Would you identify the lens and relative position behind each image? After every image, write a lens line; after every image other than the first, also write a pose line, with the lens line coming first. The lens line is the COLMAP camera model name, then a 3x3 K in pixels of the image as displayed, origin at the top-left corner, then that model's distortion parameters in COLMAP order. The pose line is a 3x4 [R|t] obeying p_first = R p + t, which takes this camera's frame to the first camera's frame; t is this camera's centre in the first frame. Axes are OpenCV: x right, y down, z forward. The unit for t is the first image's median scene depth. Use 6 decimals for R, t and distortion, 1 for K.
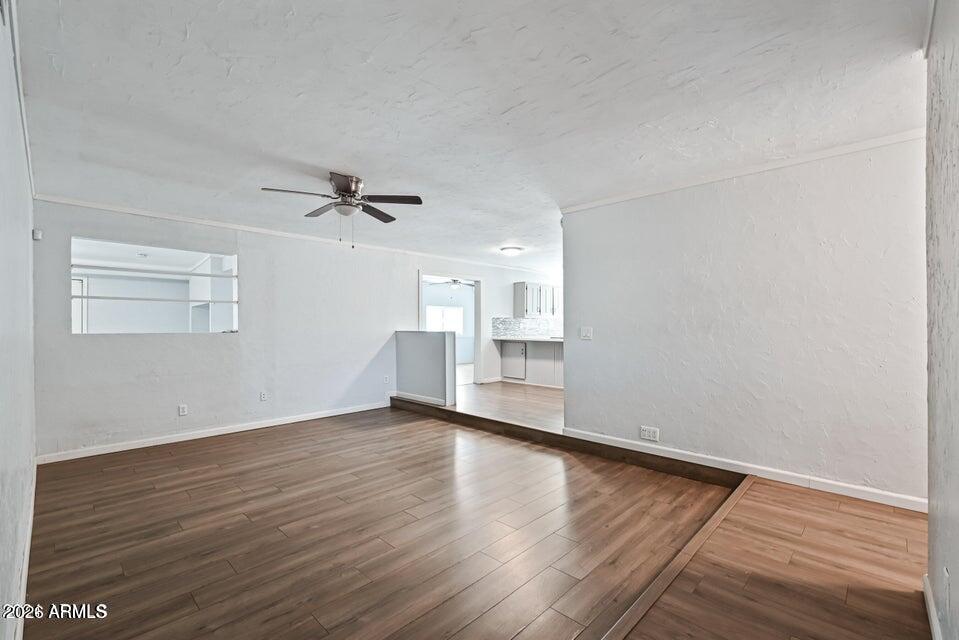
lens RADIAL K [[416.7, 0, 482.0], [0, 416.7, 320.1], [0, 0, 1]] dist [-0.003464, 0.001171]
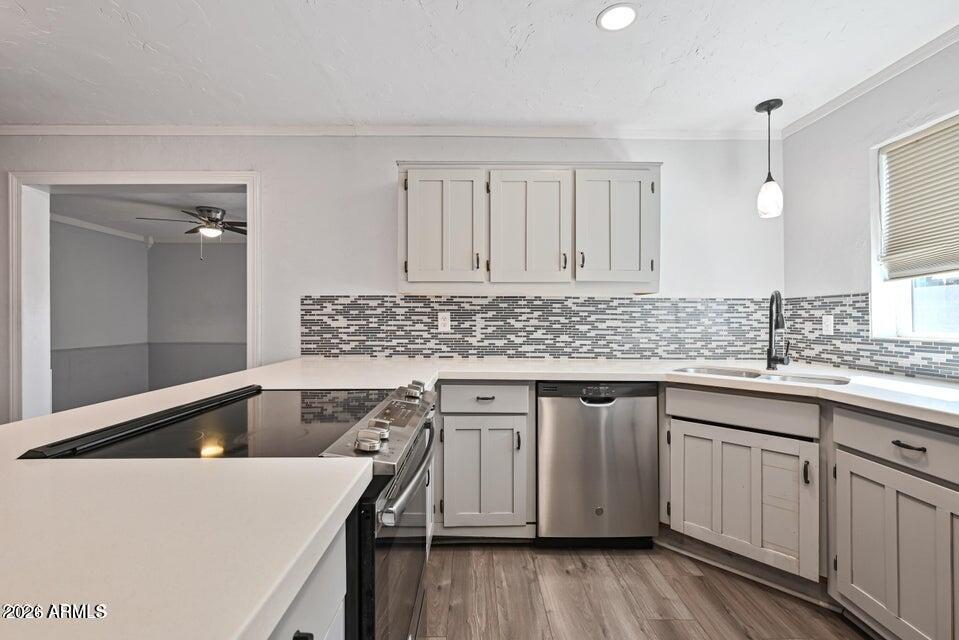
lens RADIAL K [[416.7, 0, 479.4], [0, 416.7, 317.9], [0, 0, 1]] dist [-0.003464, 0.001171]
pose [[0.700087, -0.000054, -0.714058, 0.646200], [0.009061, 0.999920, 0.008807, 0.016968], [0.714000, -0.012635, 0.700031, 1.638932]]
